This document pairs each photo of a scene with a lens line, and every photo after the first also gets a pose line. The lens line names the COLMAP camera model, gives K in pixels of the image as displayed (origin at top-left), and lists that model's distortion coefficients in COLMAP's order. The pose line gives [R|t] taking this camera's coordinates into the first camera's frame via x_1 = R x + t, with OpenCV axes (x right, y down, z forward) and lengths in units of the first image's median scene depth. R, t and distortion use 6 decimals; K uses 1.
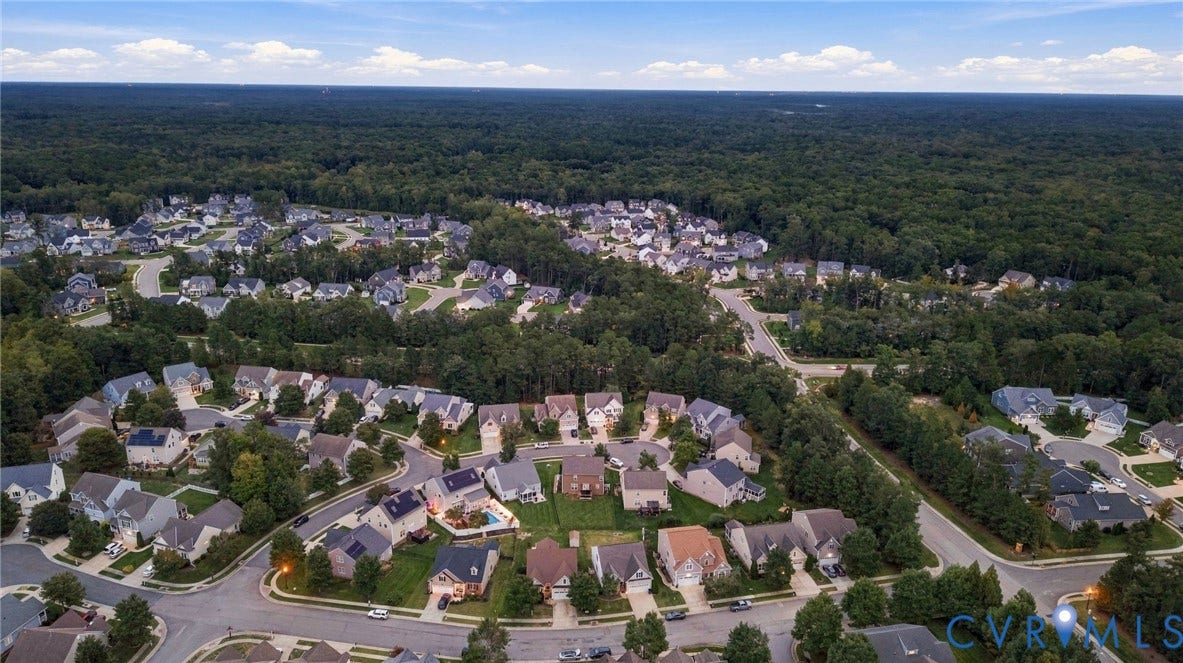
lens RADIAL K [[810.4, 0, 592.9], [0, 810.4, 331.8], [0, 0, 1]] dist [0.044397, -0.003720]
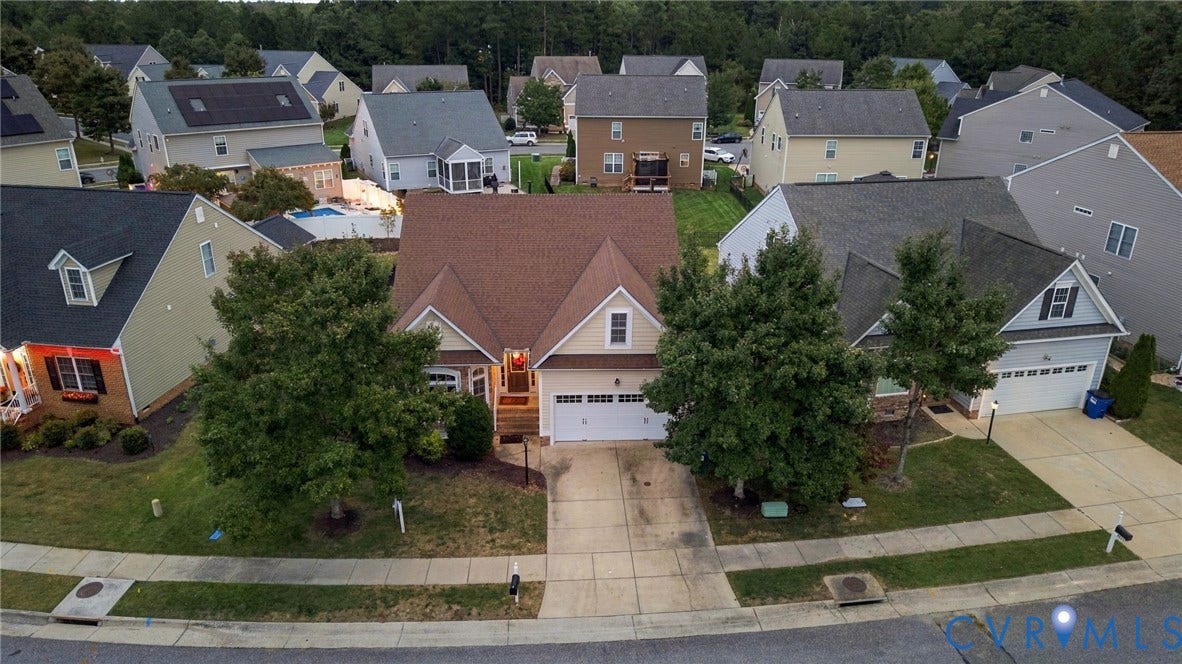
lens RADIAL K [[809.7, 0, 592.4], [0, 809.7, 335.2], [0, 0, 1]] dist [0.044397, -0.003720]
pose [[0.999998, -0.000686, 0.001658, -0.040171], [0.000550, 0.996733, 0.080765, 0.295407], [-0.001708, -0.080764, 0.996732, 0.842095]]
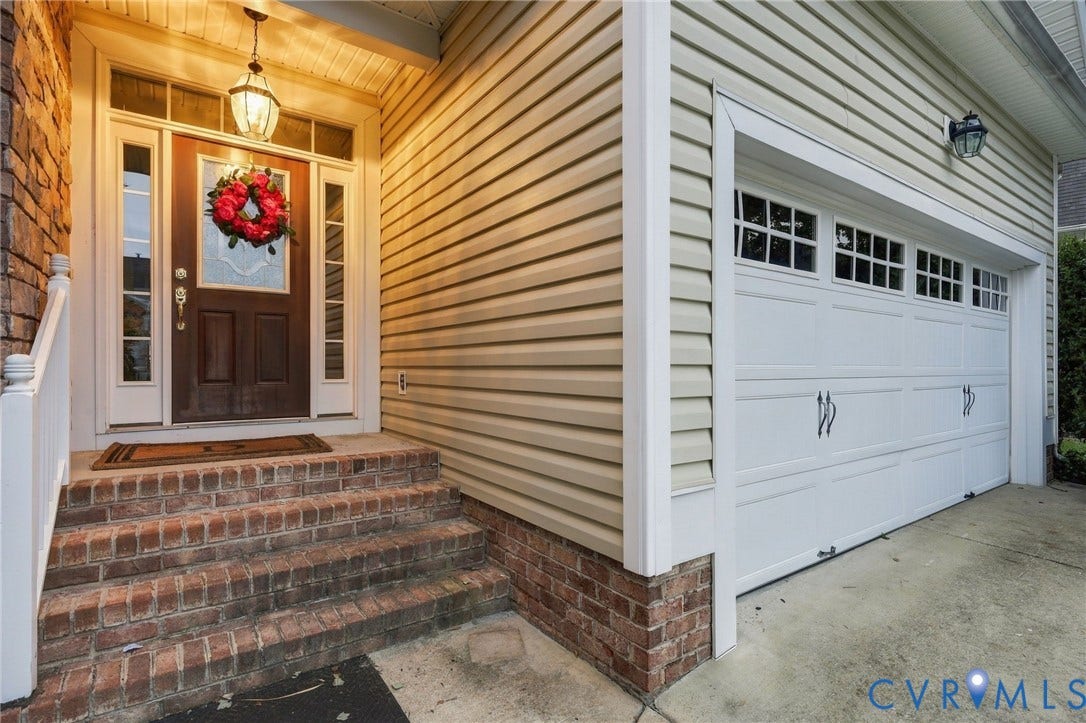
lens RADIAL K [[526.0, 0, 542.4], [0, 526.0, 369.9], [0, 0, 1]] dist [0.011174, -0.000692]
pose [[0.839354, -0.006215, 0.543550, -0.057960], [0.167482, 0.954247, -0.247716, 0.328331], [-0.517141, 0.298956, 0.801991, 0.999693]]
